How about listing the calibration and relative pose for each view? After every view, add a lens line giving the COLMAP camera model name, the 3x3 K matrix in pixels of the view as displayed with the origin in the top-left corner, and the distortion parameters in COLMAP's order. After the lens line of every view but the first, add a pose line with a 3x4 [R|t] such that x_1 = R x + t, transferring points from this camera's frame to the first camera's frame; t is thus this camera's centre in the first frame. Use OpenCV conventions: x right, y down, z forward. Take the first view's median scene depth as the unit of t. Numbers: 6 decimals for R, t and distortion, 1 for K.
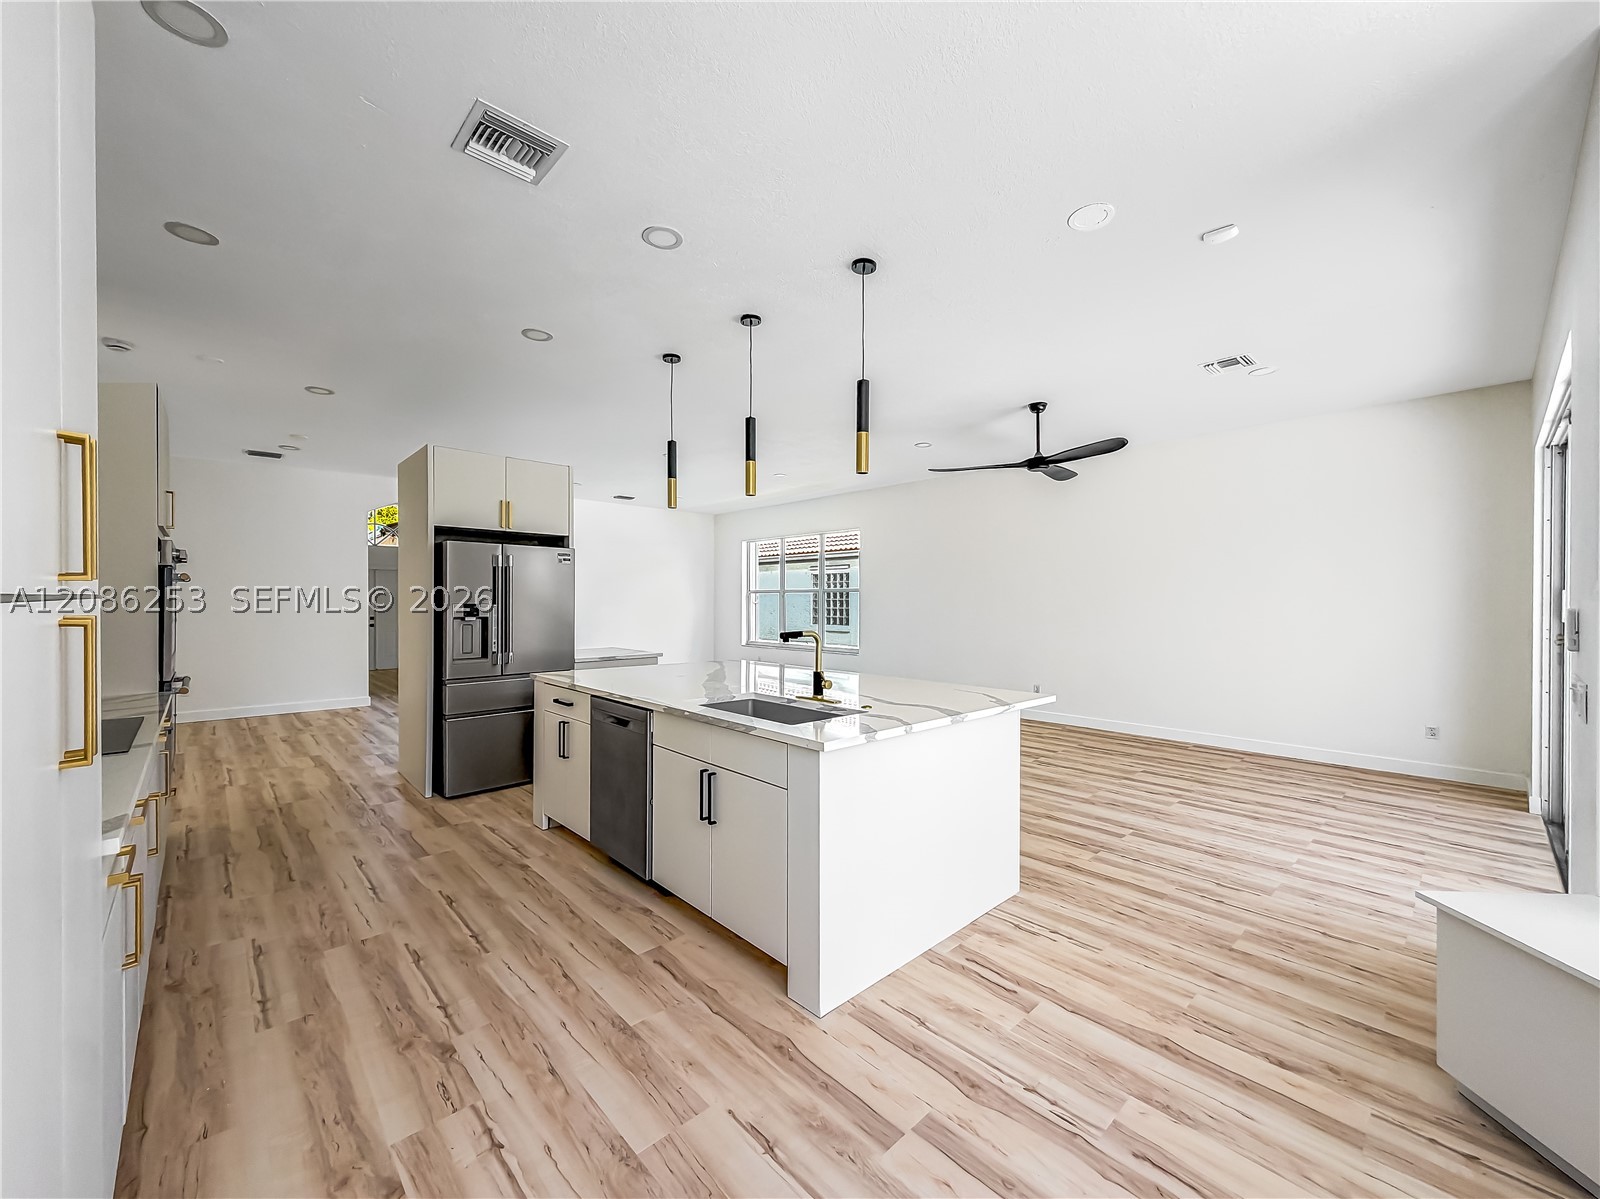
lens RADIAL K [[620.4, 0, 798.1], [0, 620.4, 612.7], [0, 0, 1]] dist [0.004157, -0.000008]
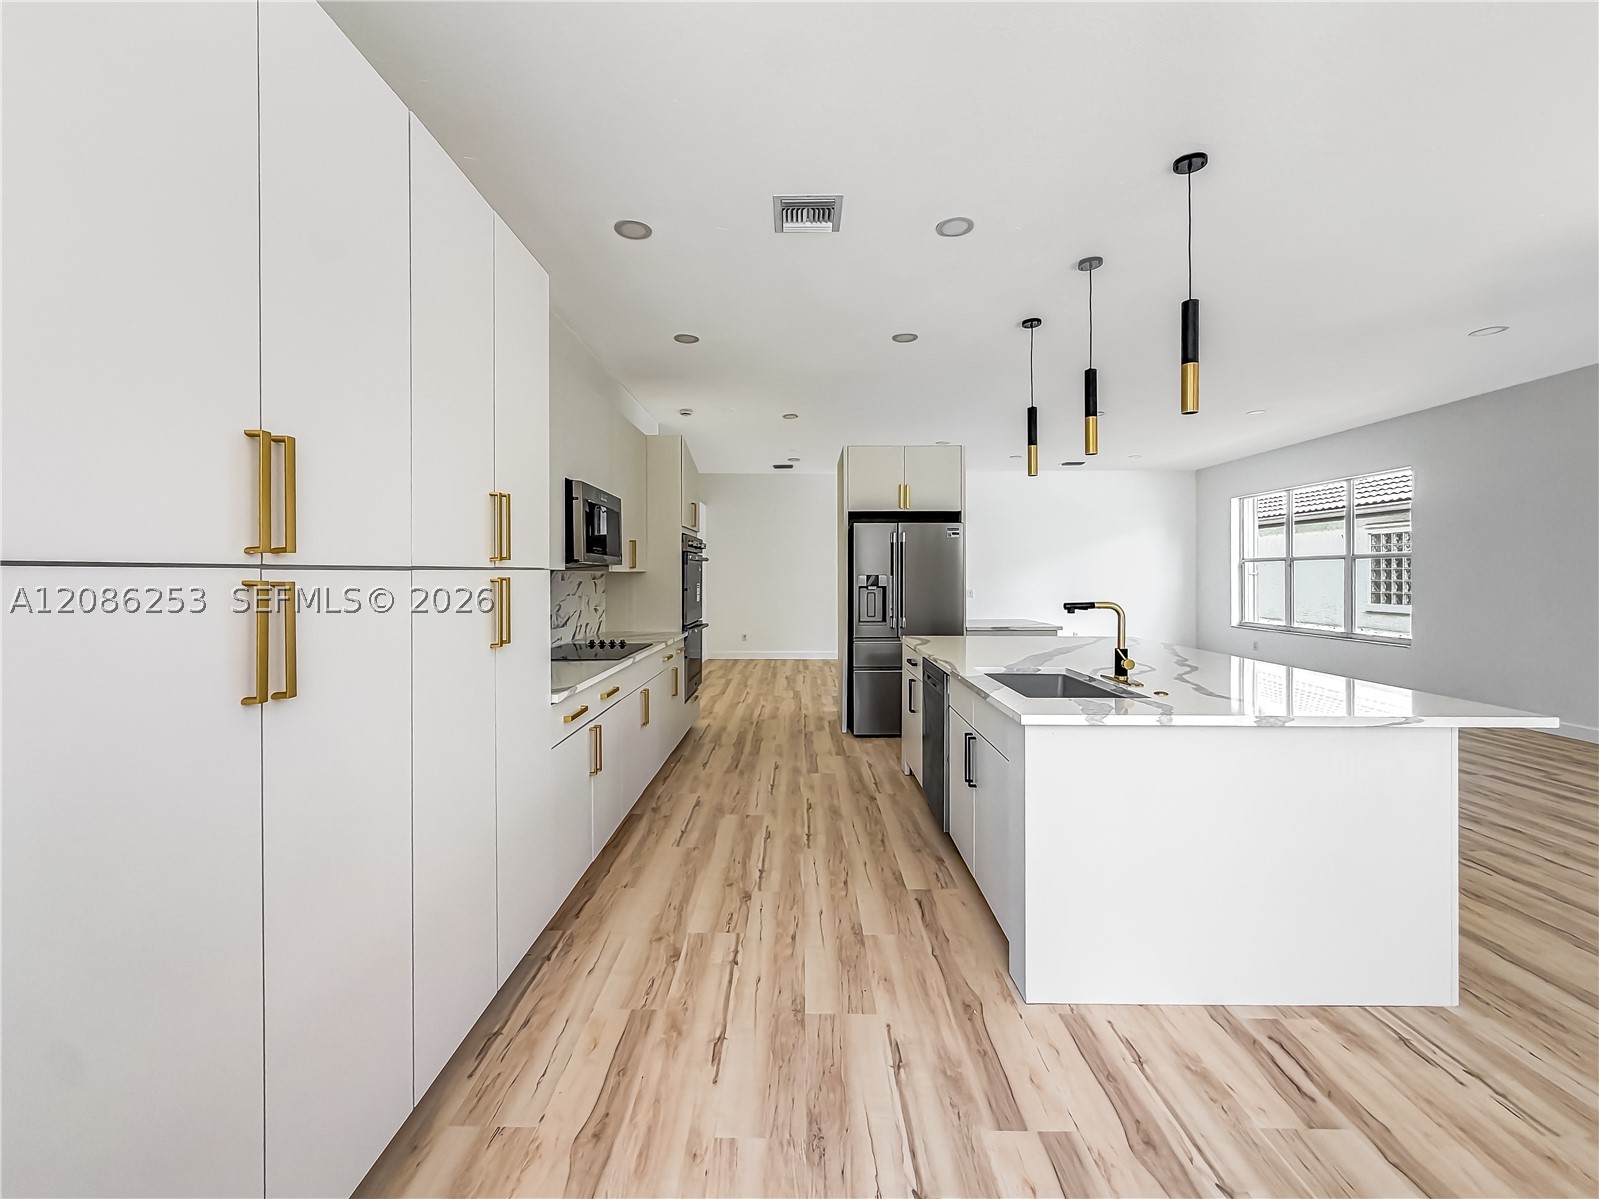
lens RADIAL K [[639.9, 0, 807.7], [0, 639.9, 585.3], [0, 0, 1]] dist [-0.000082, -0.000125]
pose [[0.732348, 0.006041, -0.680904, 0.367592], [-0.007031, 0.999974, 0.001310, 0.007589], [0.680895, 0.003828, 0.732371, 0.037480]]
